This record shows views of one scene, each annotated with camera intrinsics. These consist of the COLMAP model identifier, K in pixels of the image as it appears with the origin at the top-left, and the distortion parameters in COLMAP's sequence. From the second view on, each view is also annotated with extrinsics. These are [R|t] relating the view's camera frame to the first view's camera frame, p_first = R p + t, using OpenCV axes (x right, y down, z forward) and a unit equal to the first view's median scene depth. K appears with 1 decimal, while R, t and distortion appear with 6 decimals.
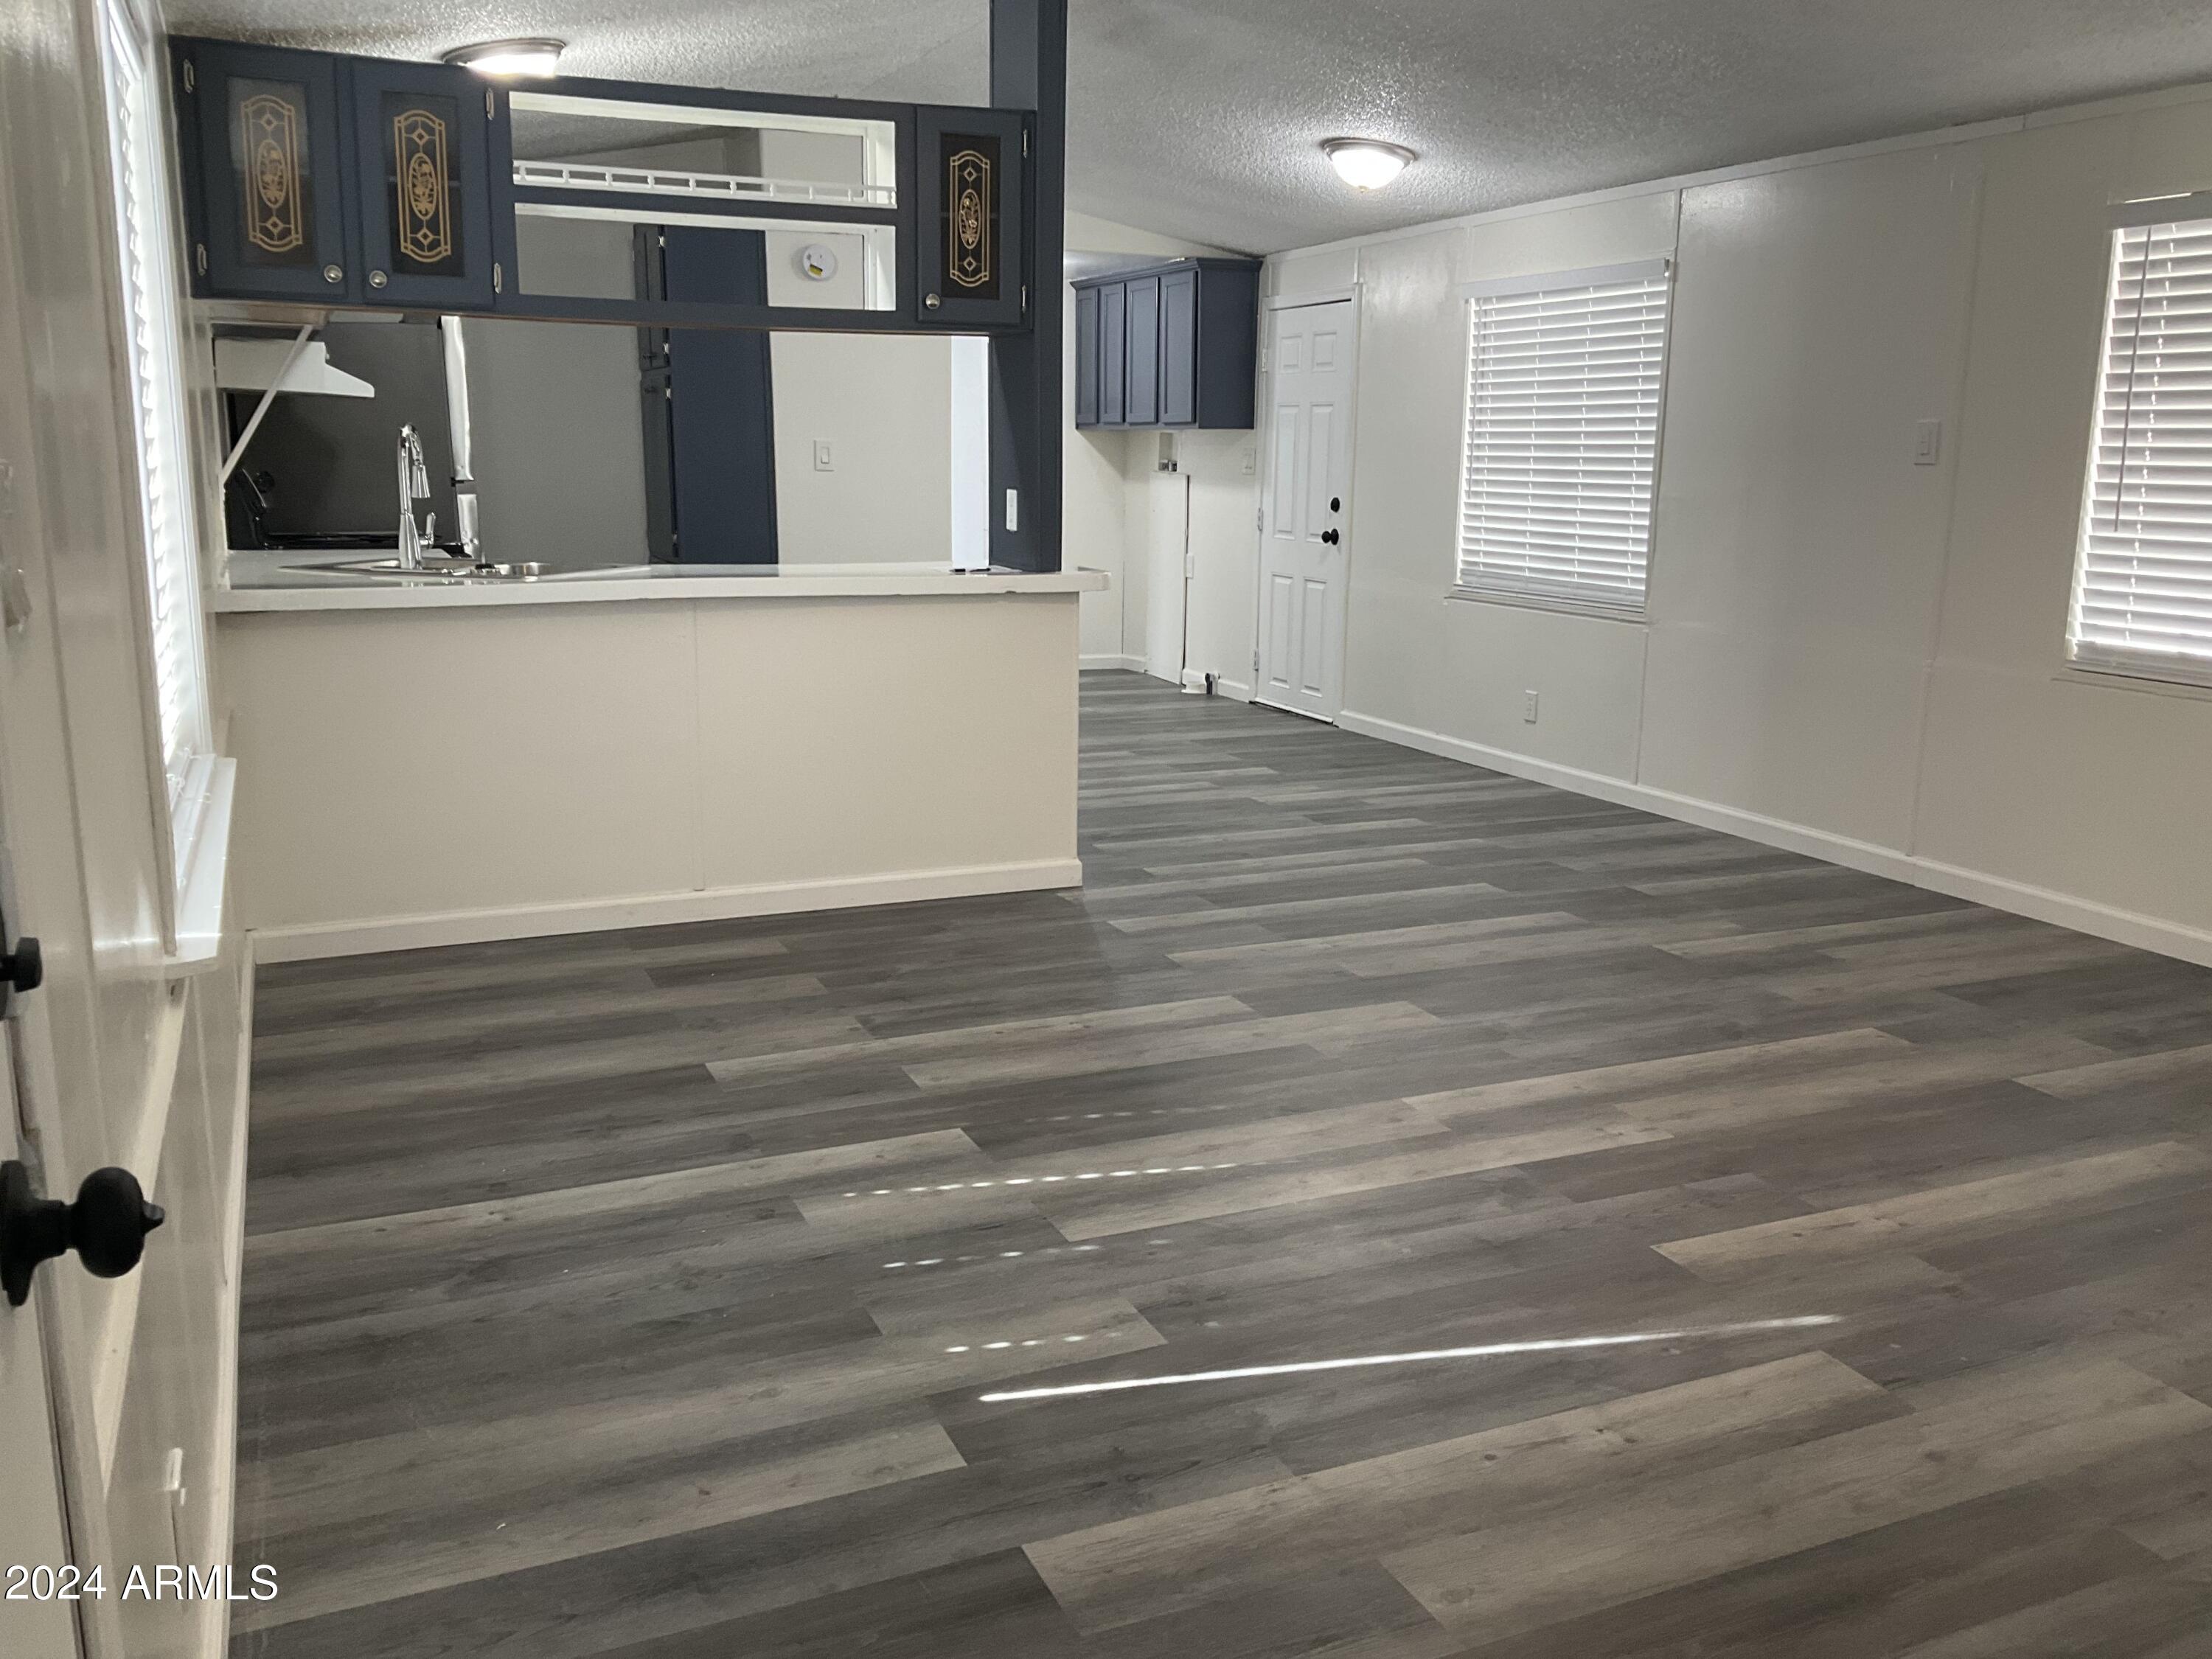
lens RADIAL K [[1846.5, 0, 1106.0], [0, 1846.5, 829.5], [0, 0, 1]] dist [0.072760, -0.131260]
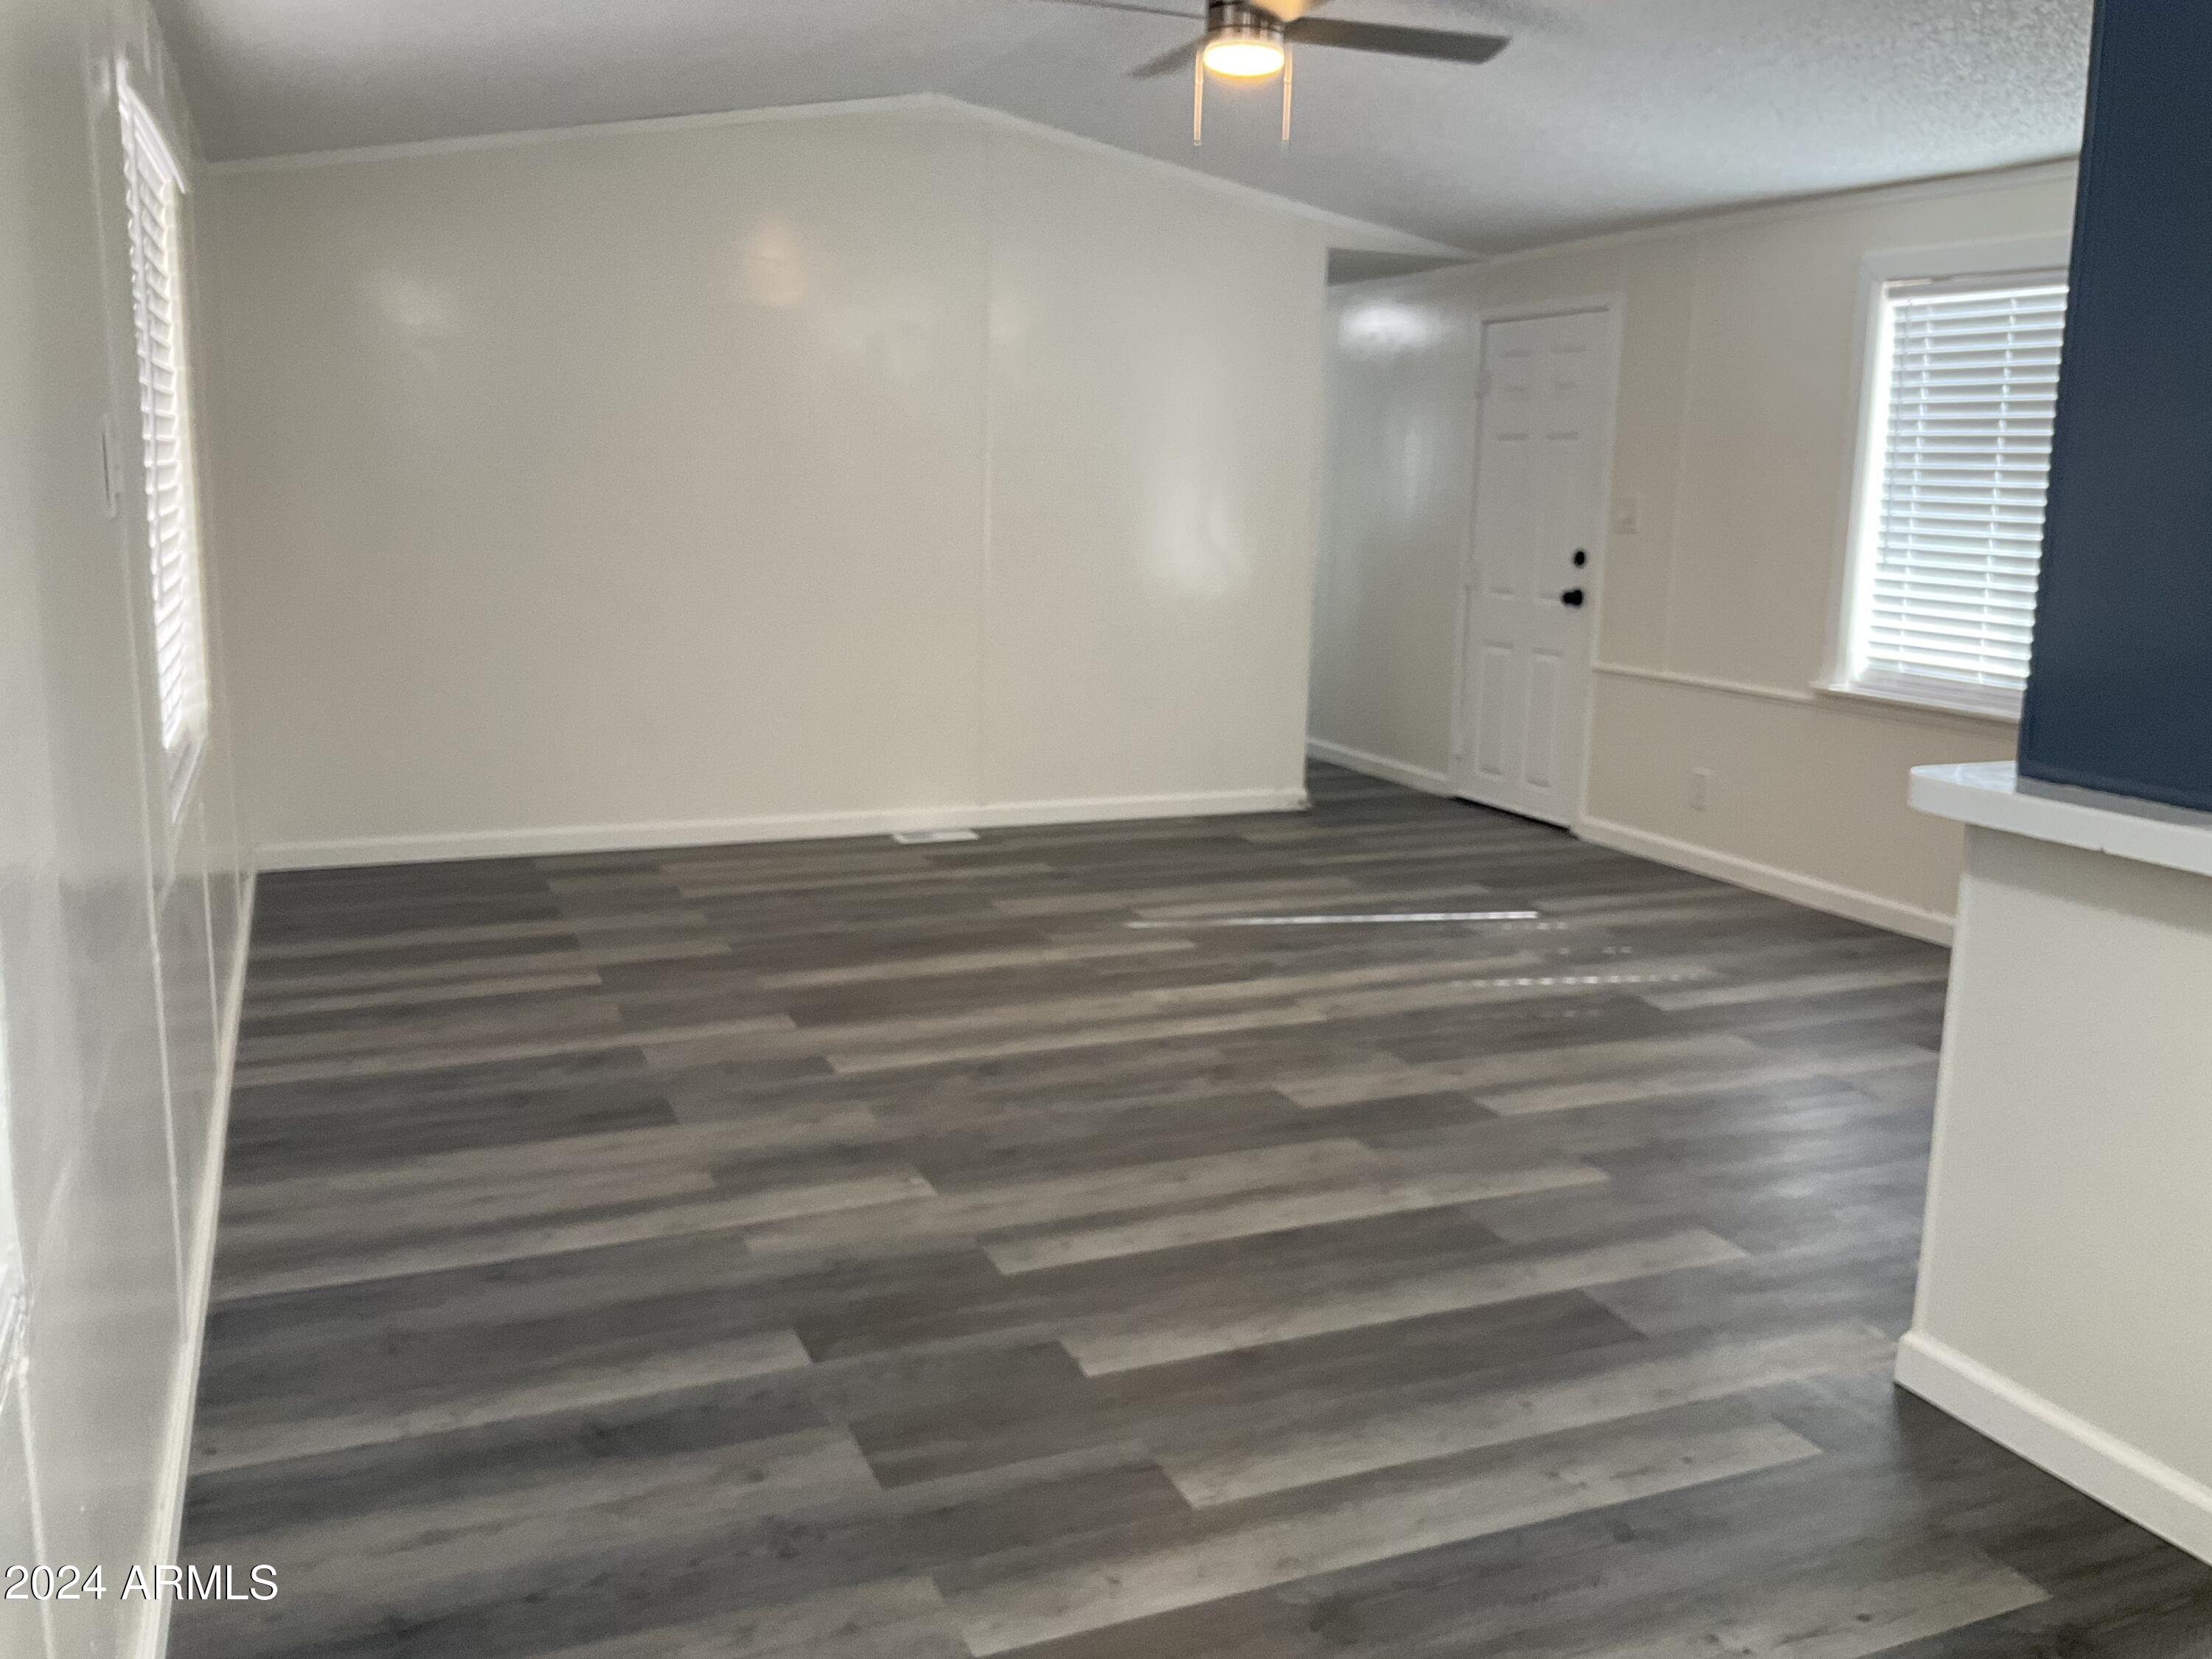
lens RADIAL K [[1846.5, 0, 1106.0], [0, 1846.5, 829.5], [0, 0, 1]] dist [0.072760, -0.131260]
pose [[-0.999469, -0.031552, 0.008166, 0.256266], [-0.025996, 0.922910, 0.384138, -0.376203], [-0.019656, 0.383722, -0.923239, 1.783319]]
